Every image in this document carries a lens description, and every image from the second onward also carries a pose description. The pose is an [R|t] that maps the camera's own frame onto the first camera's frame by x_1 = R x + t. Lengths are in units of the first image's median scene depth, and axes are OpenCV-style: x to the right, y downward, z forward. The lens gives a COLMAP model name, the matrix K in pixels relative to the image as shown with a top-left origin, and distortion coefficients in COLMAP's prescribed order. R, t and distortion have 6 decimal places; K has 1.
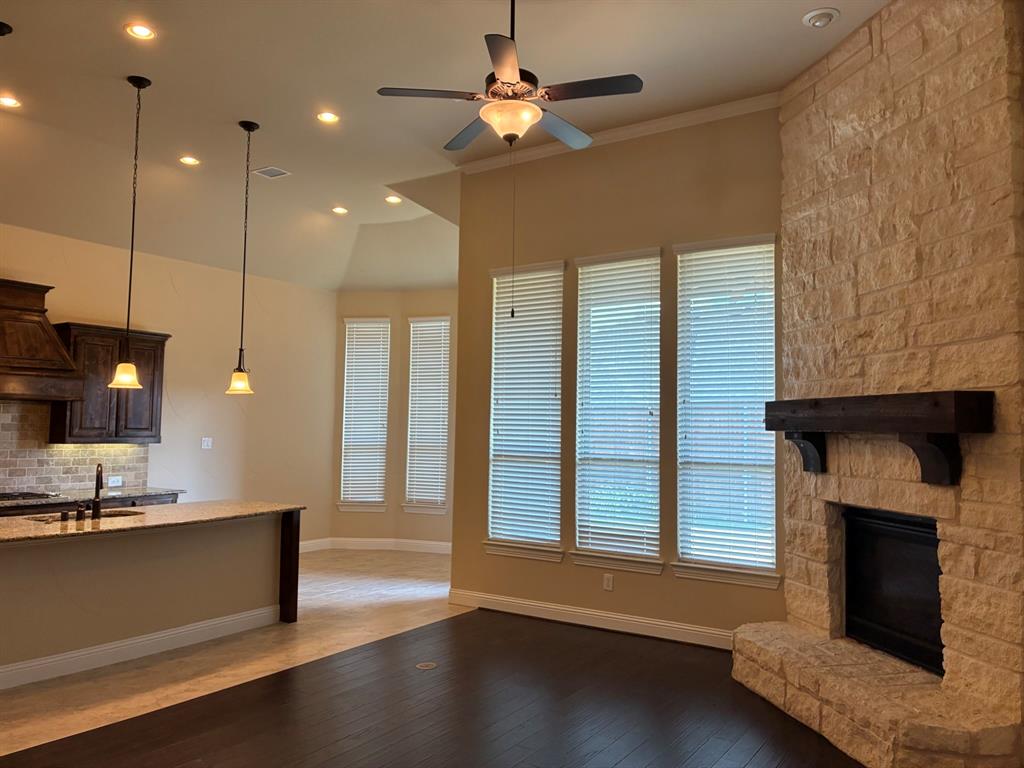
lens RADIAL K [[776.0, 0, 513.4], [0, 776.0, 377.6], [0, 0, 1]] dist [0.059654, -0.075772]
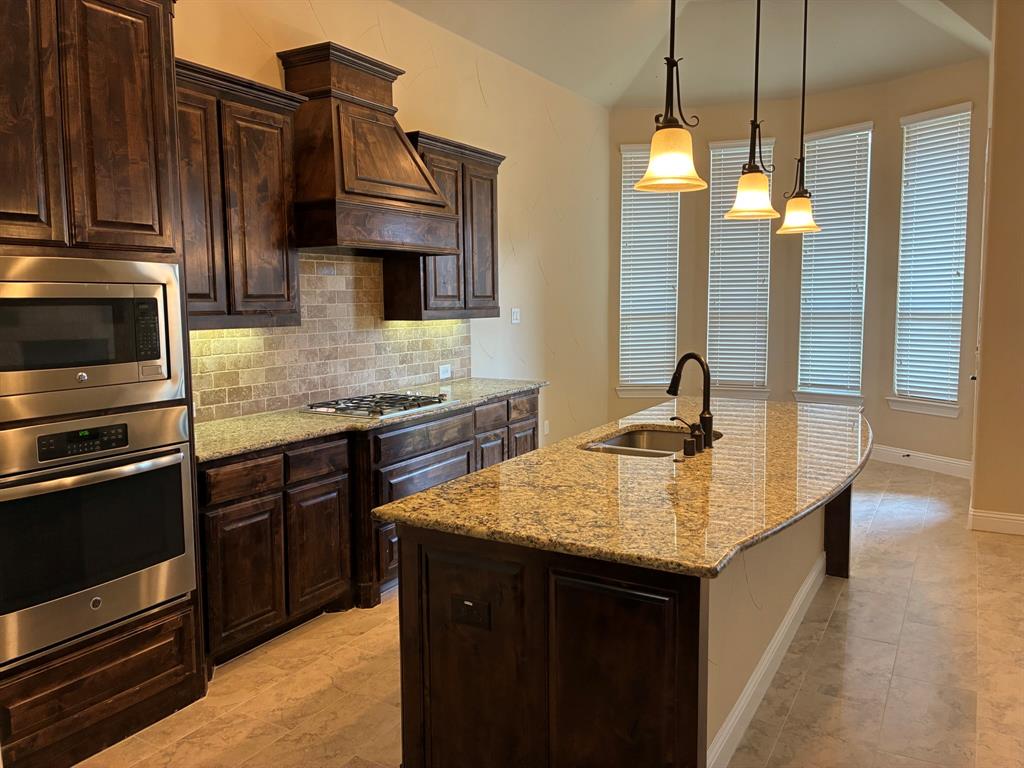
lens RADIAL K [[776.0, 0, 511.4], [0, 776.0, 373.9], [0, 0, 1]] dist [0.059654, -0.075772]
pose [[0.998240, -0.026753, 0.052926, -0.688869], [0.017615, 0.985946, 0.166131, 0.026692], [-0.056627, -0.164906, 0.984682, 0.433465]]
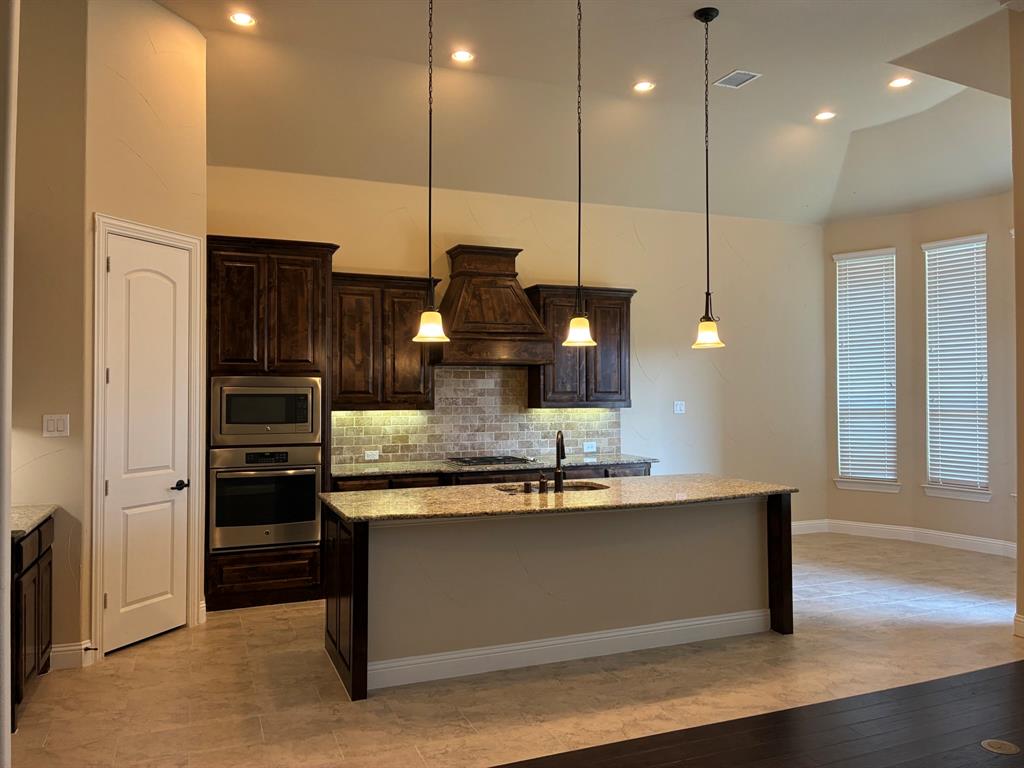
lens RADIAL K [[776.0, 0, 513.3], [0, 776.0, 374.8], [0, 0, 1]] dist [0.059654, -0.075772]
pose [[0.826394, -0.027124, -0.562438, -0.067625], [0.052045, 0.998243, 0.028328, 0.017005], [0.560681, -0.052682, 0.826354, 0.233987]]
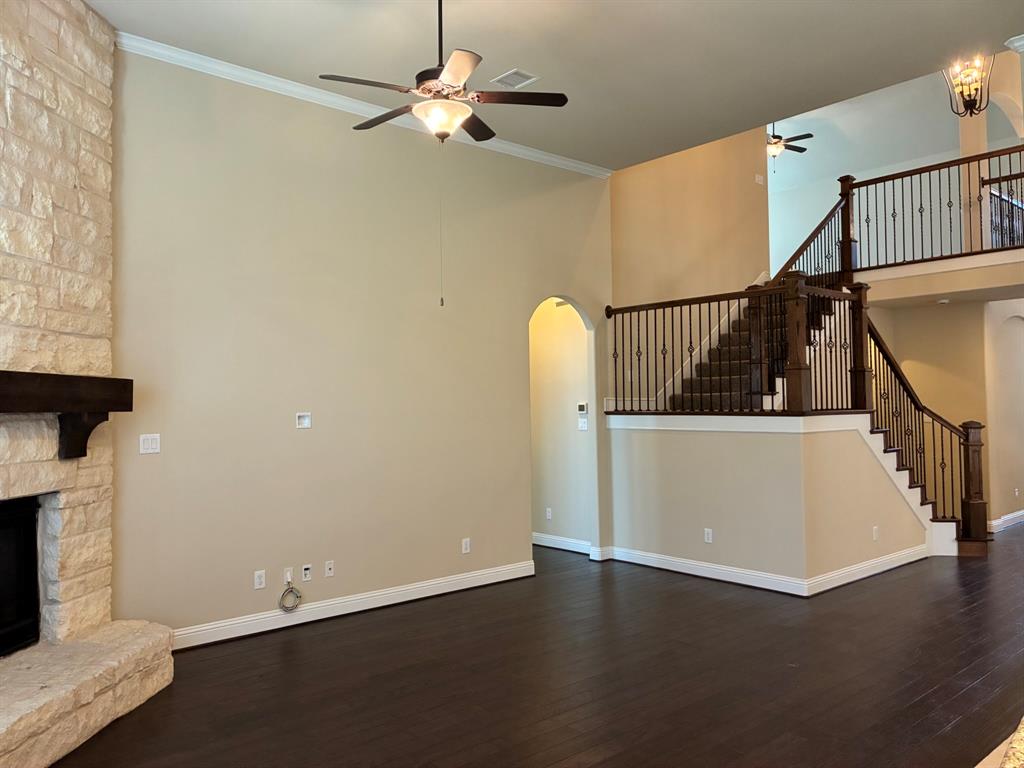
lens RADIAL K [[776.0, 0, 512.4], [0, 776.0, 375.3], [0, 0, 1]] dist [0.059654, -0.075772]
pose [[-0.963965, 0.009861, 0.265845, -0.262278], [-0.017942, 0.994627, -0.101952, 0.086995], [-0.265422, -0.103049, -0.958610, 1.377958]]
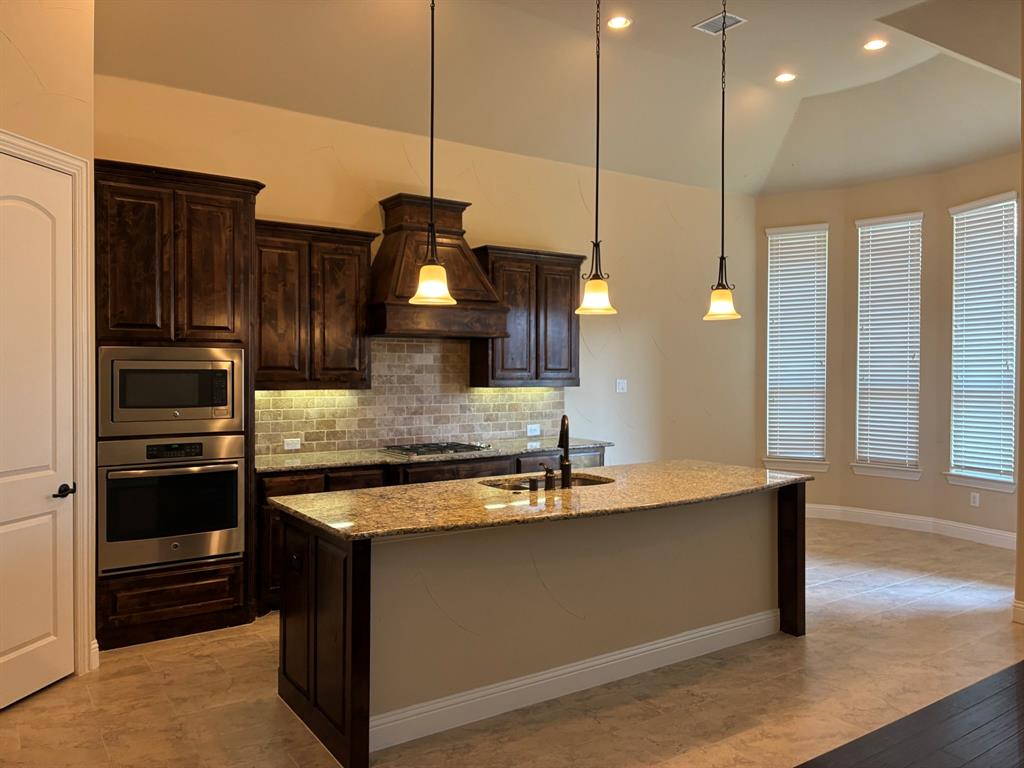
lens RADIAL K [[776.0, 0, 514.2], [0, 776.0, 377.9], [0, 0, 1]] dist [0.059654, -0.075772]
pose [[0.924914, -0.006081, -0.380128, -0.285598], [0.035653, 0.996853, 0.070801, 0.018609], [0.378502, -0.079038, 0.922220, 0.290099]]
